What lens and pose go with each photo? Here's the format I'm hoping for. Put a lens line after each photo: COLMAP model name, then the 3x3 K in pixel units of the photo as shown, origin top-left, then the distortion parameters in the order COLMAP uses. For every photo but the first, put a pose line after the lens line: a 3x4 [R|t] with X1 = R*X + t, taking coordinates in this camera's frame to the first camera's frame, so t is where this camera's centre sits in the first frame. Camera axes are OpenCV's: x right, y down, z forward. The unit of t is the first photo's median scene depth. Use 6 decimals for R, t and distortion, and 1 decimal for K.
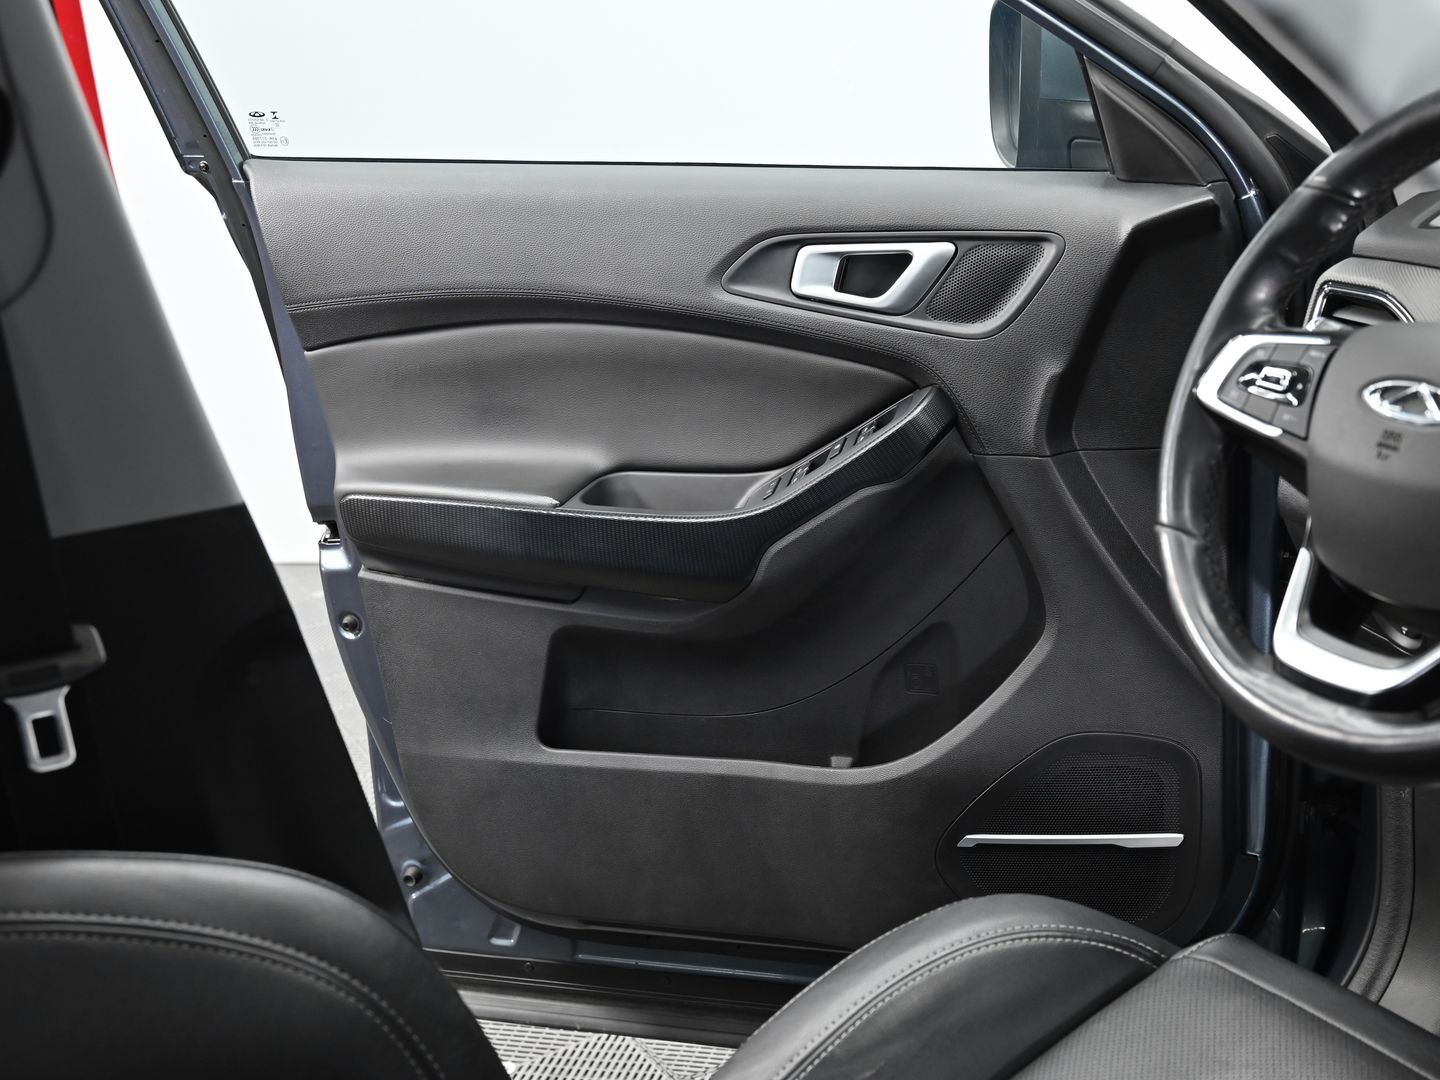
lens RADIAL K [[1903.0, 0, 720.6], [0, 1903.0, 541.1], [0, 0, 1]] dist [-0.057422, 0.000000]
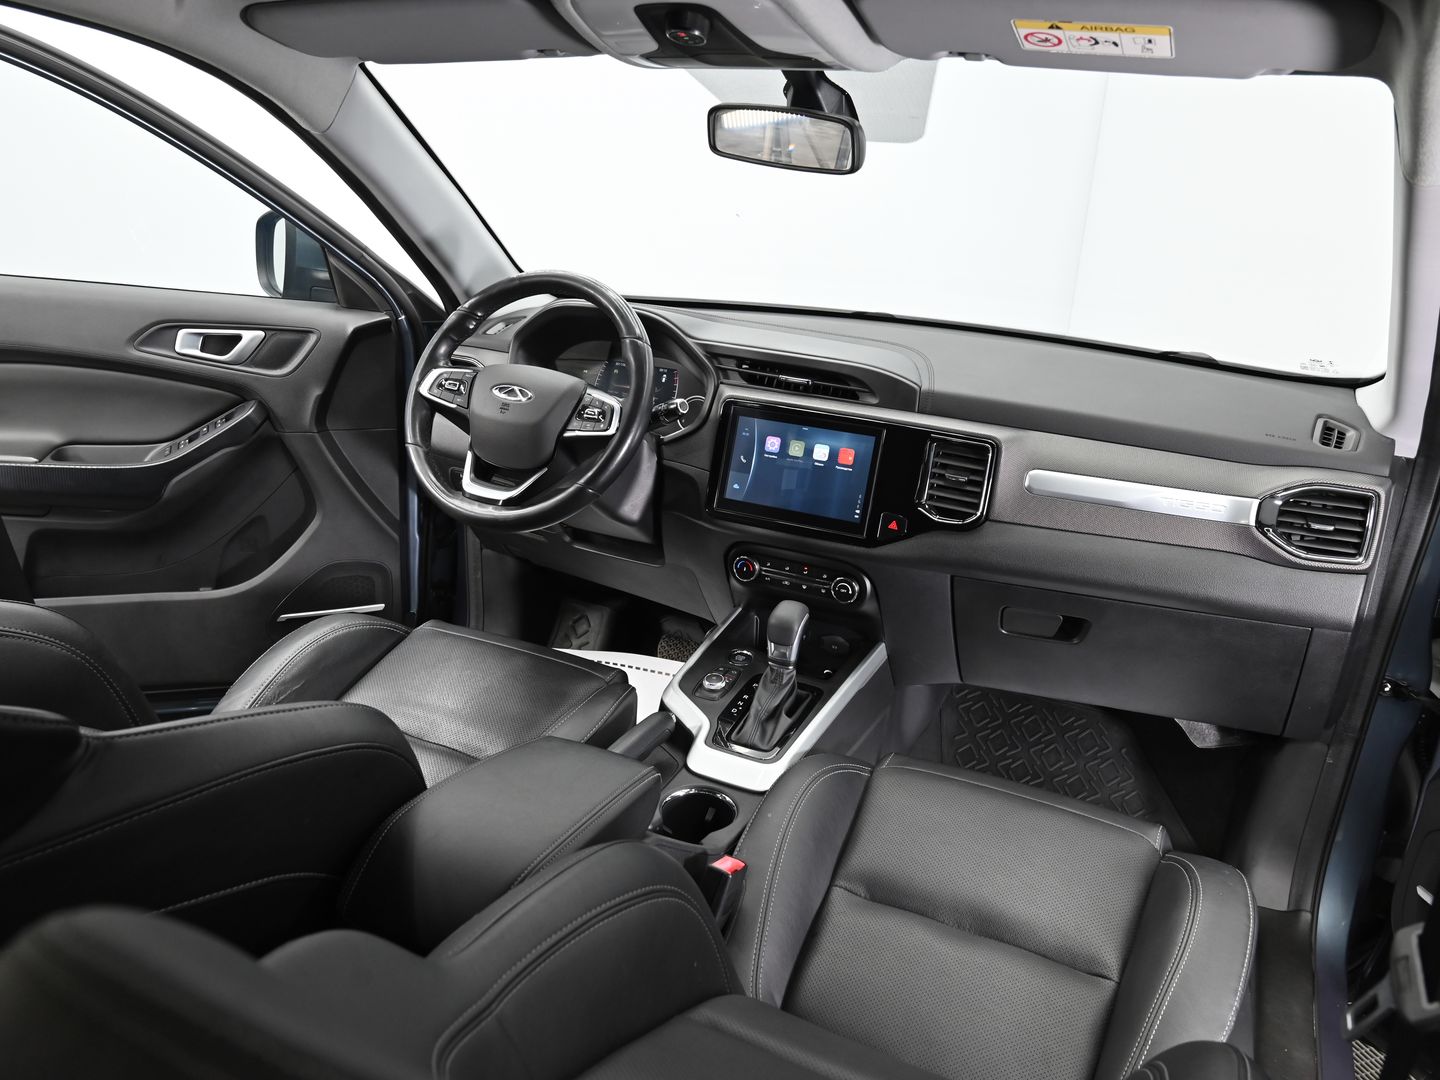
lens RADIAL K [[999.5, 0, 724.9], [0, 999.5, 534.0], [0, 0, 1]] dist [-0.007545, -0.002064]
pose [[0.781693, -0.061765, 0.620597, -0.176466], [0.055475, 0.998026, 0.029454, 0.062865], [-0.621191, 0.011404, 0.783576, -0.183717]]
